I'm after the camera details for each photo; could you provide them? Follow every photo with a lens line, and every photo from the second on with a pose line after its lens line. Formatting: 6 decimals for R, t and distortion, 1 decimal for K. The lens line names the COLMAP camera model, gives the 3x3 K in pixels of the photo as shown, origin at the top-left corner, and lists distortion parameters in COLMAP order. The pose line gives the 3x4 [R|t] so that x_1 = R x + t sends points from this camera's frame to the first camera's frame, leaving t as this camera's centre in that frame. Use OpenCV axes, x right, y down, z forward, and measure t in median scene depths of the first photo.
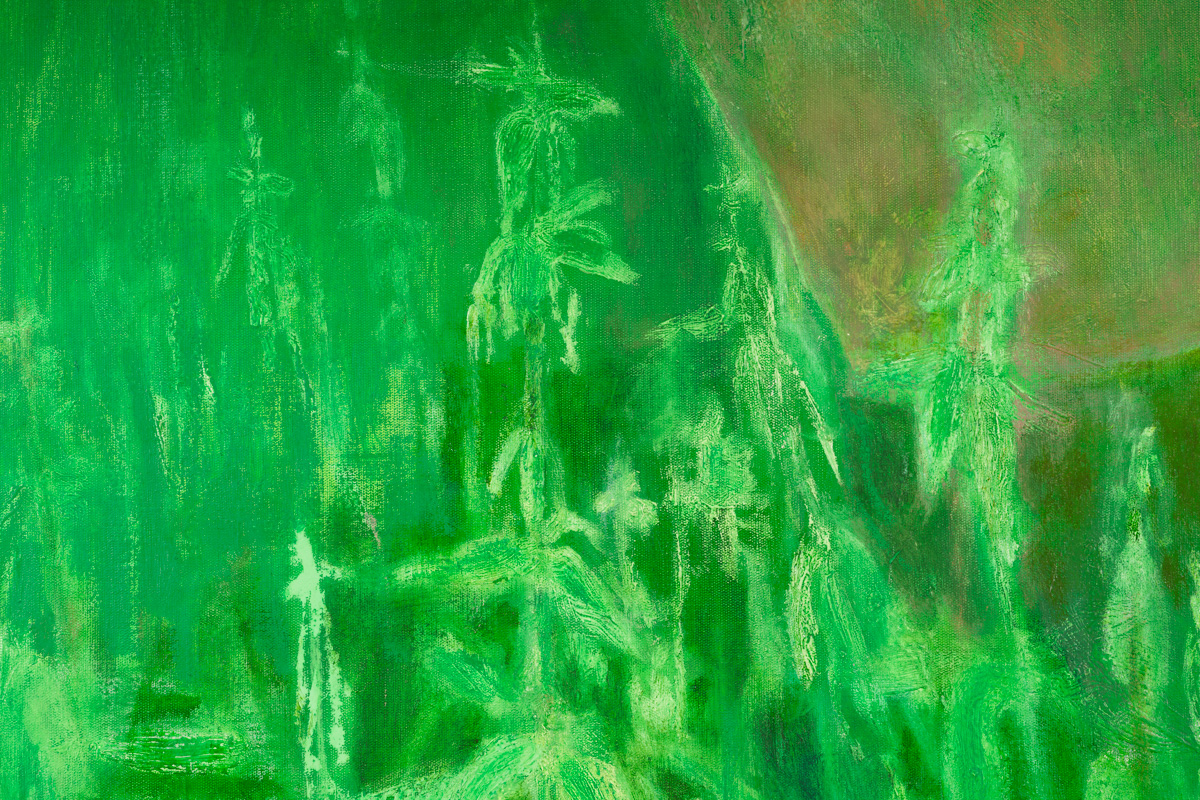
lens RADIAL K [[3612.3, 0, 600.9], [0, 3612.3, 399.5], [0, 0, 1]] dist [0.163550, 0.000000]
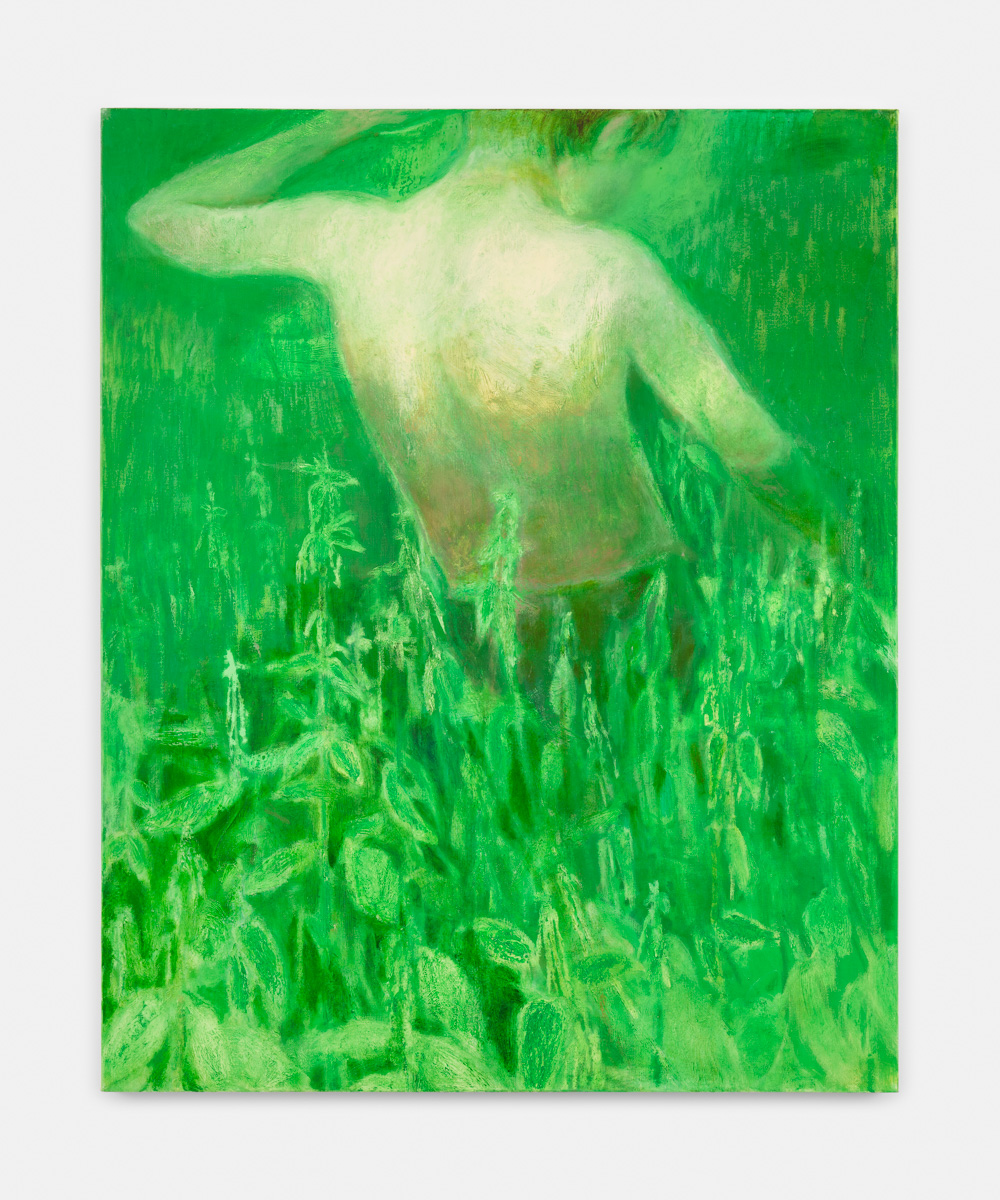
lens RADIAL K [[3237.6, 0, 503.3], [0, 3237.6, 601.0], [0, 0, 1]] dist [0.404351, 0.000000]
pose [[0.998857, 0.010416, 0.046656, 0.001694], [-0.010684, 0.999928, 0.005509, -0.011915], [-0.046595, -0.006001, 0.998896, -1.247546]]
